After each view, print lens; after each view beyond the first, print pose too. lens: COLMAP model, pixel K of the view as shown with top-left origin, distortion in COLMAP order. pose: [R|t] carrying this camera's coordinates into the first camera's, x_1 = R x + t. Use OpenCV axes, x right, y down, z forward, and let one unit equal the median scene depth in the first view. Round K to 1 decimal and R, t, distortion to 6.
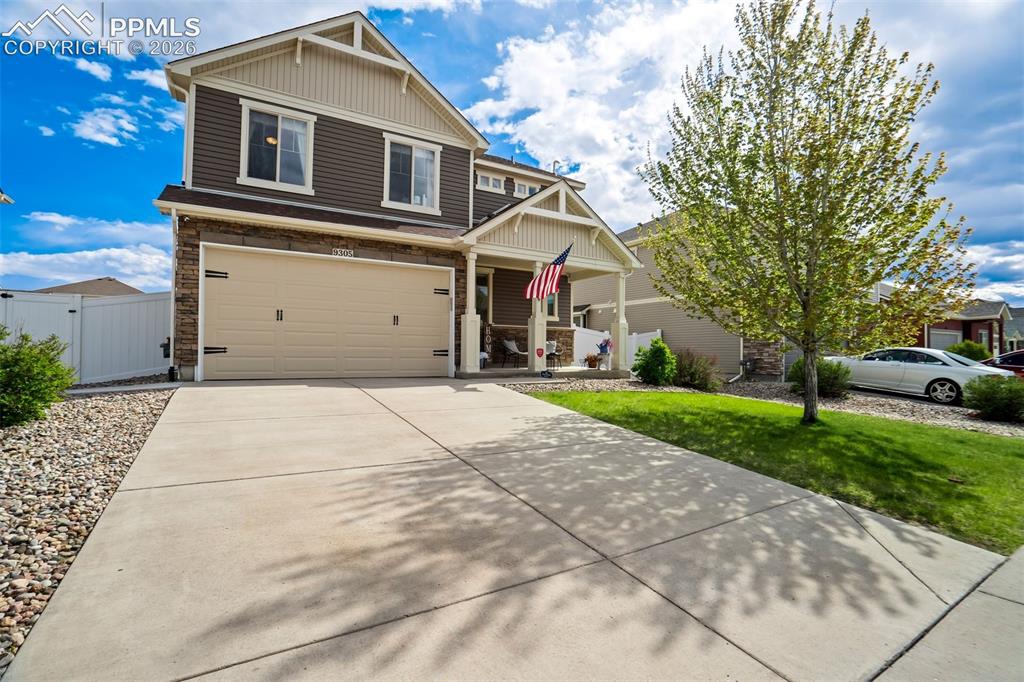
lens RADIAL K [[482.2, 0, 512.0], [0, 482.2, 341.0], [0, 0, 1]] dist [-0.067039, 0.035562]
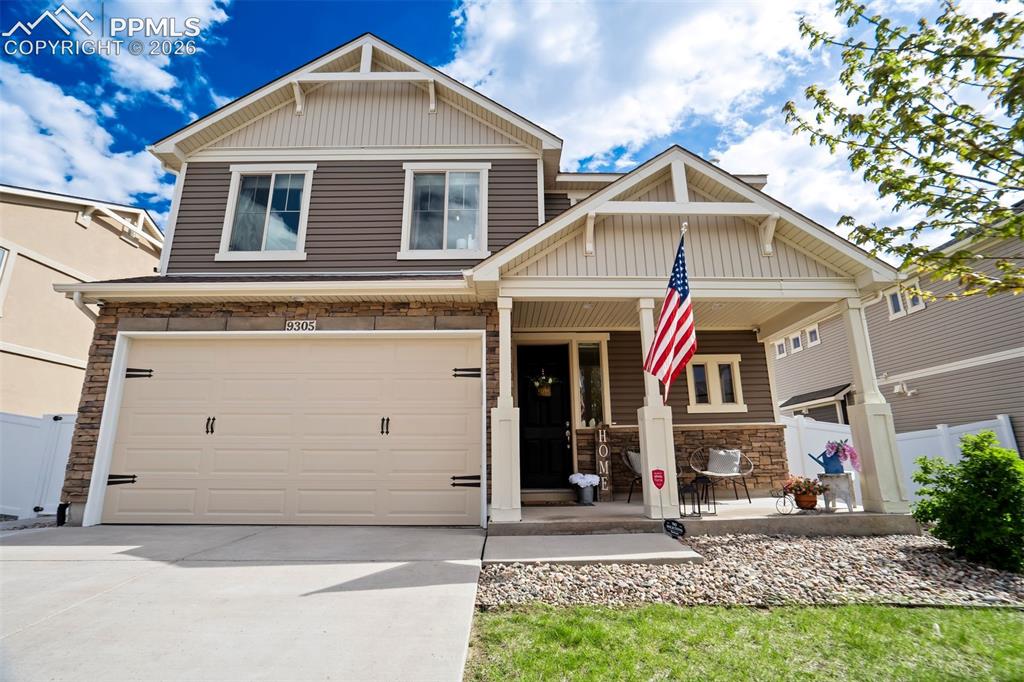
lens RADIAL K [[482.2, 0, 512.0], [0, 482.2, 341.0], [0, 0, 1]] dist [-0.067039, 0.035562]
pose [[0.860806, -0.140347, -0.489199, 0.191361], [0.027852, 0.972775, -0.230071, -0.003779], [0.508170, 0.184421, 0.841280, 0.527833]]
